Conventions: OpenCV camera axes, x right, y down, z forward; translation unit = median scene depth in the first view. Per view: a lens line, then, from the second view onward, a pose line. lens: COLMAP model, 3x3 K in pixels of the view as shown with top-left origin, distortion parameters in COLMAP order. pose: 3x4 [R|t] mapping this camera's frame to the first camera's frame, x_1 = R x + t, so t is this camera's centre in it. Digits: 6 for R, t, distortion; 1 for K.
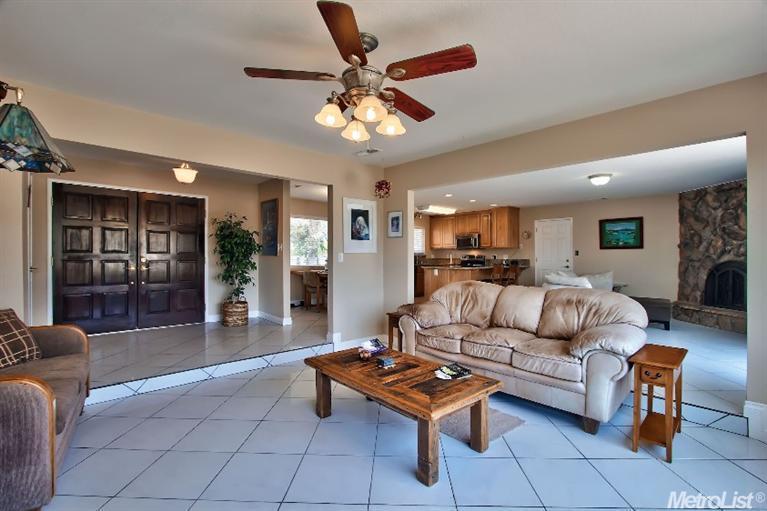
lens RADIAL K [[355.0, 0, 389.1], [0, 355.0, 258.5], [0, 0, 1]] dist [-0.017126, 0.000163]
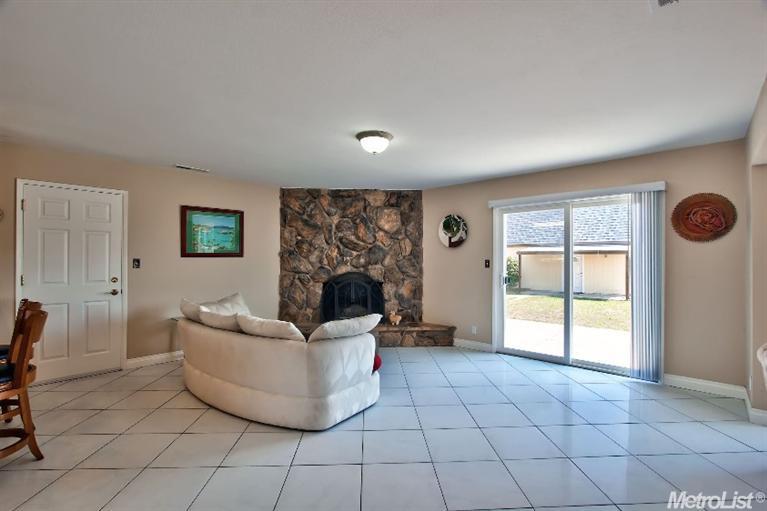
lens RADIAL K [[355.0, 0, 384.9], [0, 355.0, 260.3], [0, 0, 1]] dist [-0.017126, 0.000163]
pose [[-0.062153, -0.012110, 0.997993, 0.009768], [-0.000277, 0.999927, 0.012116, -0.032041], [-0.998067, 0.000476, -0.062152, 0.815093]]
